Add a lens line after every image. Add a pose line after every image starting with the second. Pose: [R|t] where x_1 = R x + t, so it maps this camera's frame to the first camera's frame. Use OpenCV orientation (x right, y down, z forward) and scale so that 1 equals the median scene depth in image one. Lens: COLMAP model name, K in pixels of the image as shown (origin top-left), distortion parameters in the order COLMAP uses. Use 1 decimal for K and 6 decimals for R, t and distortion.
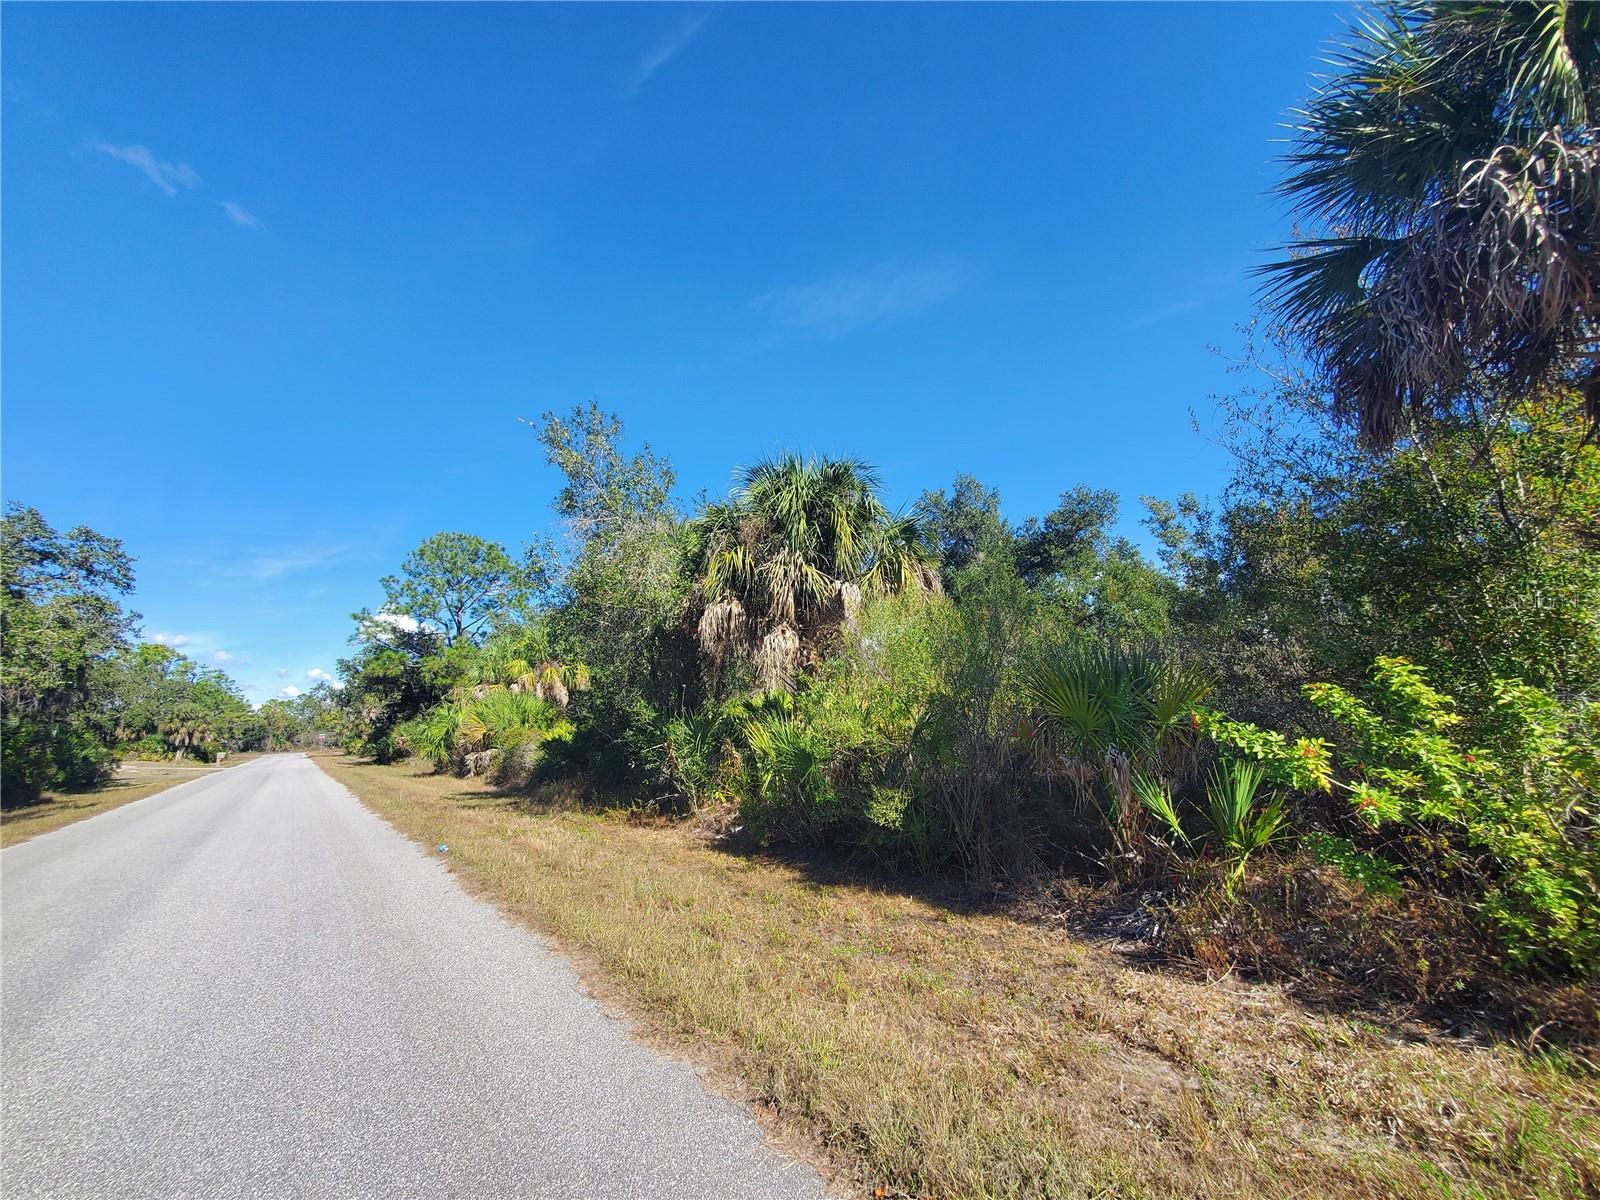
lens RADIAL K [[639.3, 0, 806.7], [0, 639.3, 617.5], [0, 0, 1]] dist [0.000349, -0.000266]
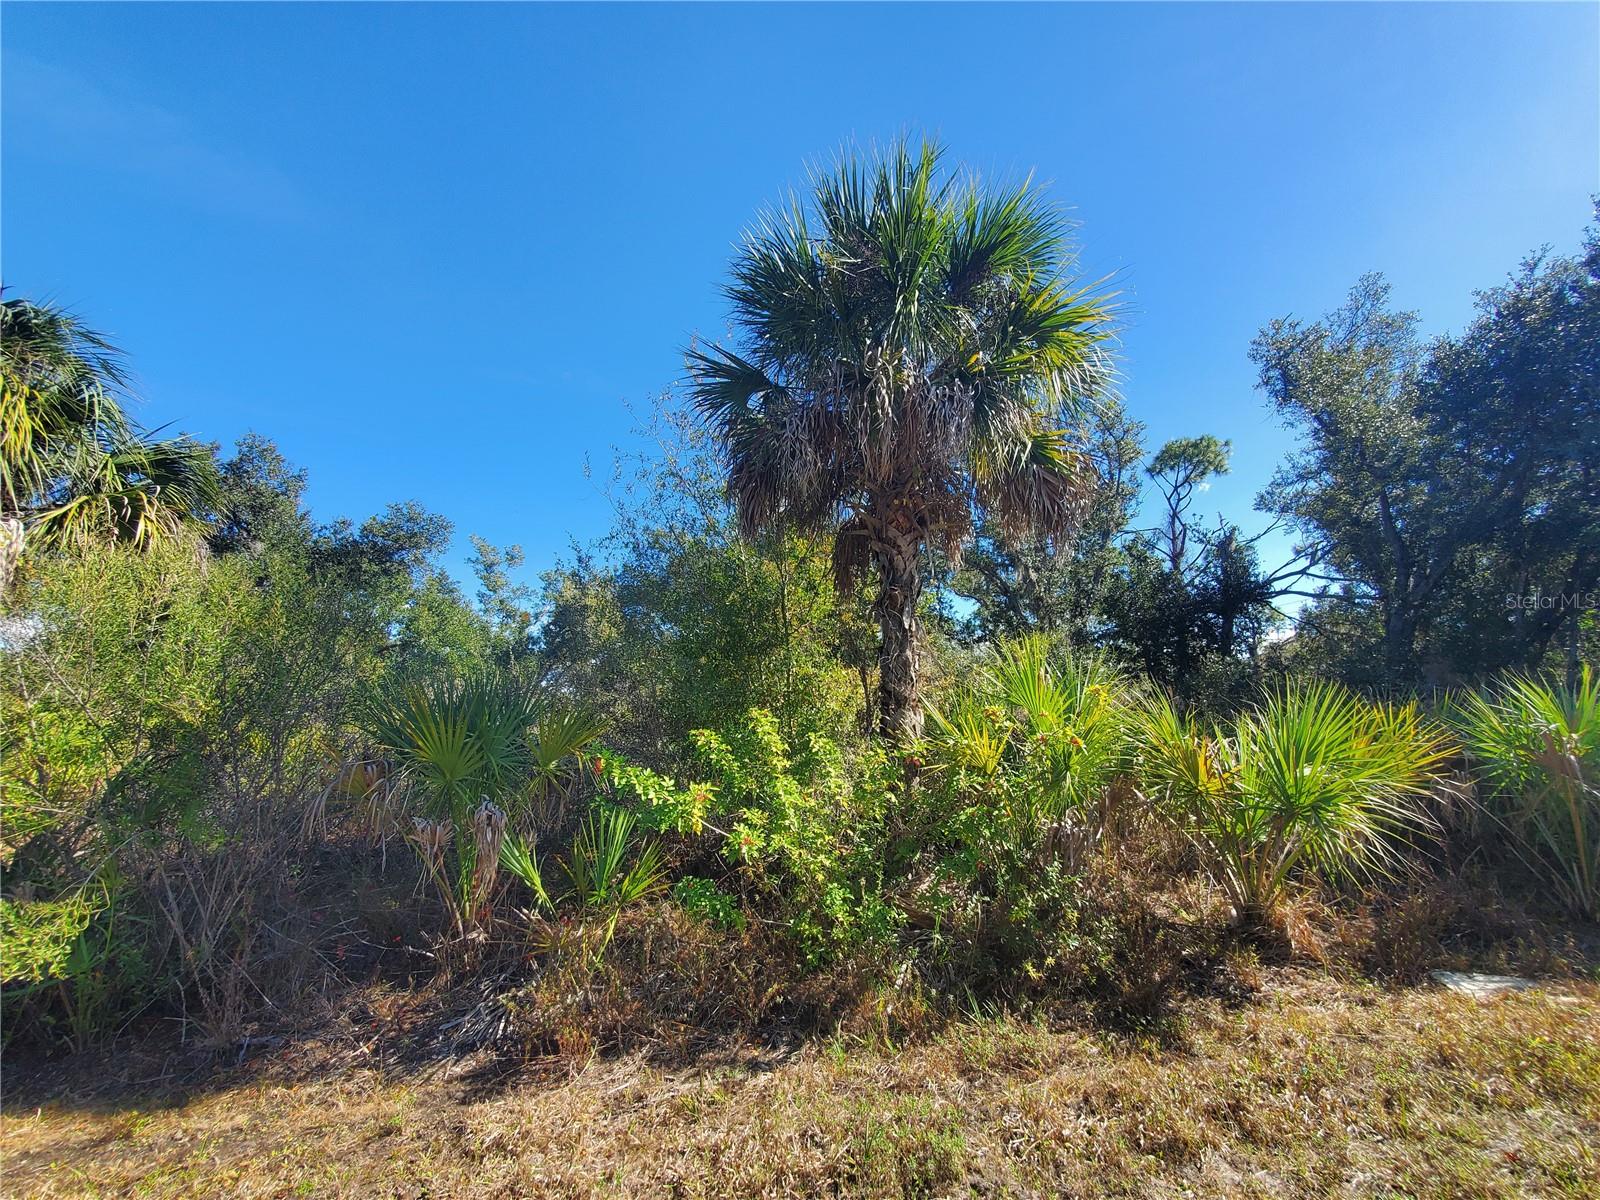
lens RADIAL K [[639.3, 0, 806.7], [0, 639.3, 617.5], [0, 0, 1]] dist [0.000349, -0.000266]
pose [[0.523253, 0.186000, 0.831631, -0.020631], [-0.130119, 0.981885, -0.137736, 0.035772], [-0.842185, -0.036140, 0.537976, 0.236666]]
